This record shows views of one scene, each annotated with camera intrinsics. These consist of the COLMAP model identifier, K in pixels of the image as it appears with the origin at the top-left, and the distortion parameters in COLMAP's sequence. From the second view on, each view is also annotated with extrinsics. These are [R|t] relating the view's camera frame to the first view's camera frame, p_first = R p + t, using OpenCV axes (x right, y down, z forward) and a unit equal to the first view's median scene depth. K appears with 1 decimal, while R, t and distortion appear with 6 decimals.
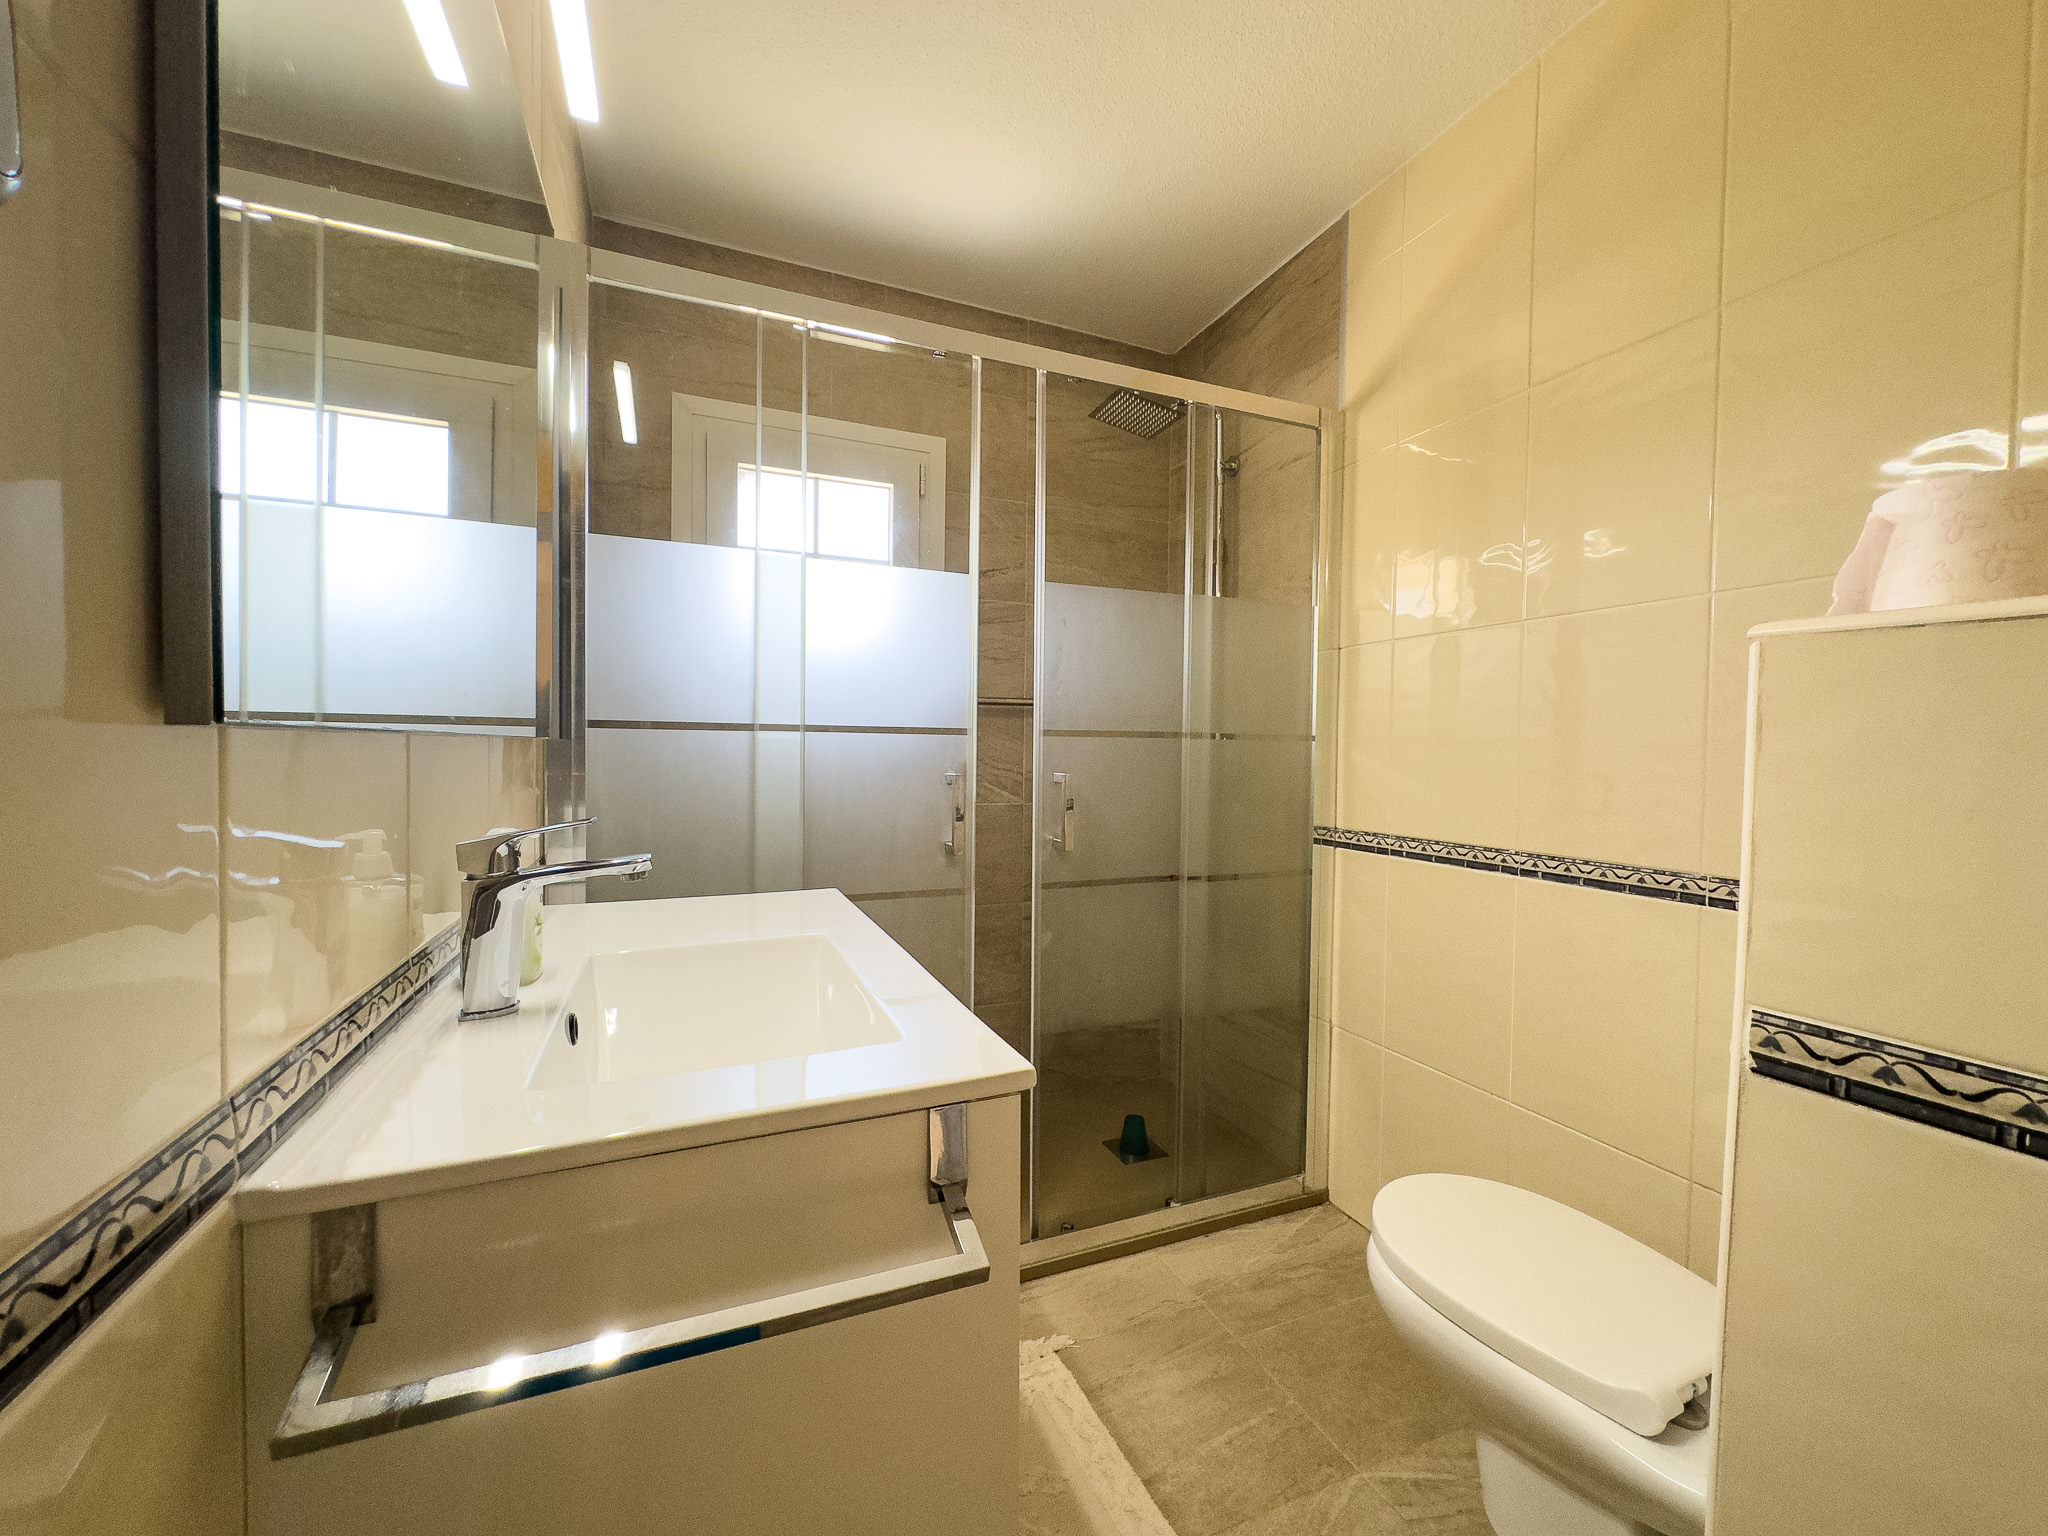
lens RADIAL K [[817.5, 0, 1027.5], [0, 817.5, 766.5], [0, 0, 1]] dist [-0.001488, 0.000204]
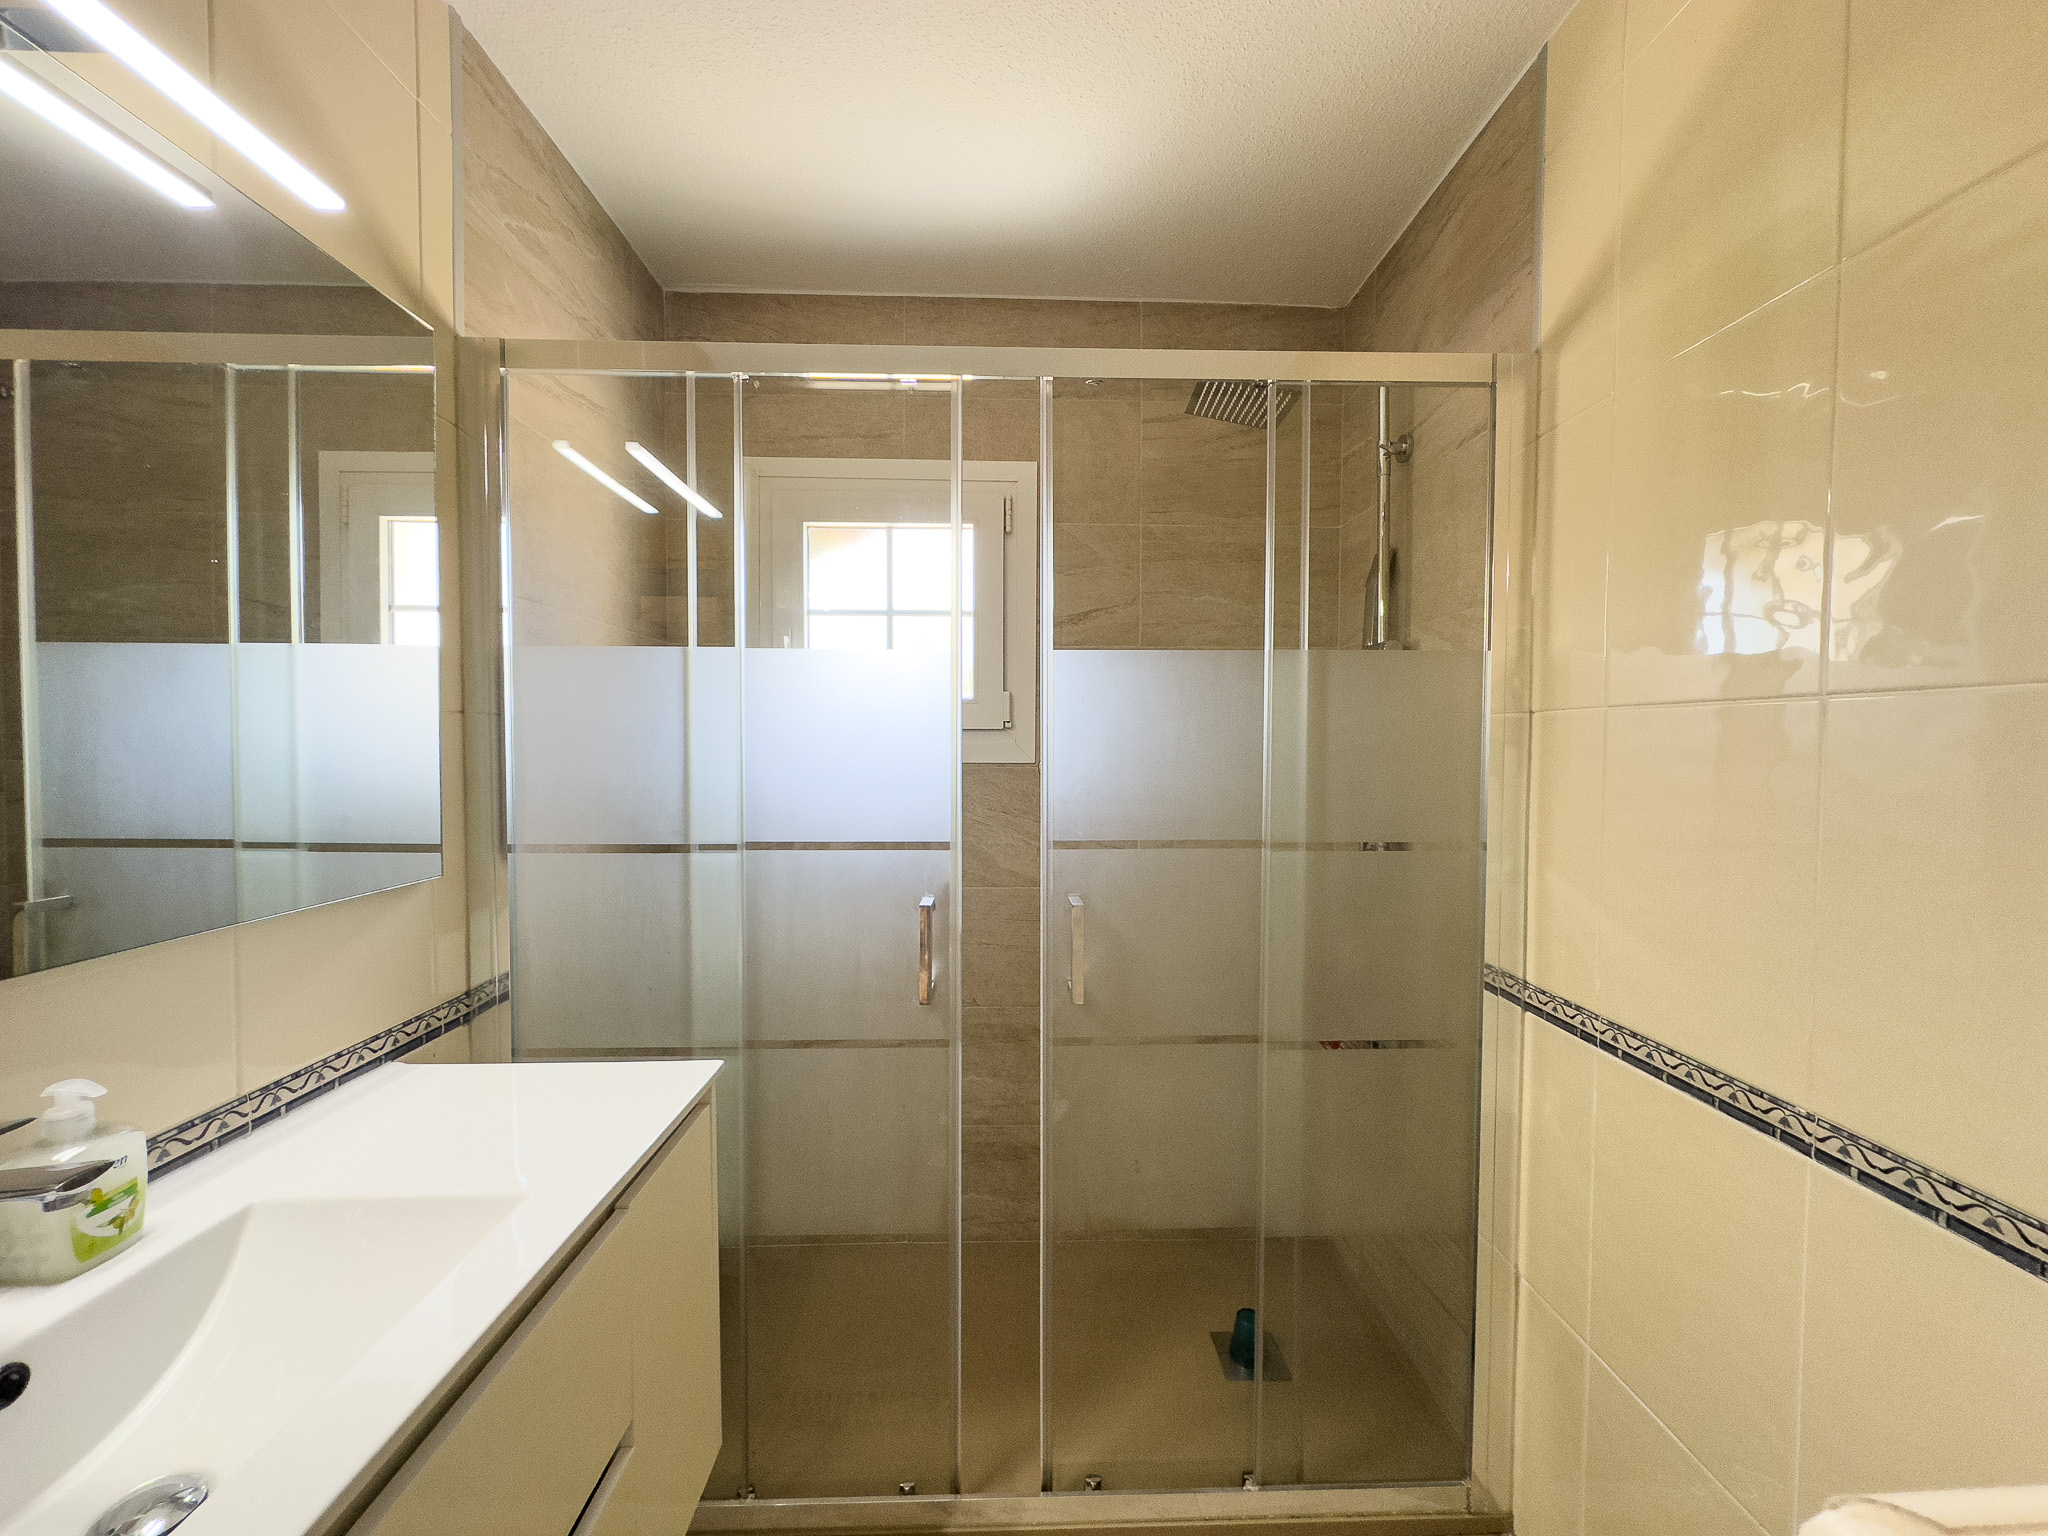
lens RADIAL K [[817.5, 0, 1023.3], [0, 817.5, 767.5], [0, 0, 1]] dist [-0.001488, 0.000204]
pose [[0.931139, 0.000881, -0.364662, 0.256536], [0.001861, 0.999973, 0.007167, -0.112083], [0.364659, -0.007352, 0.931112, 0.248837]]
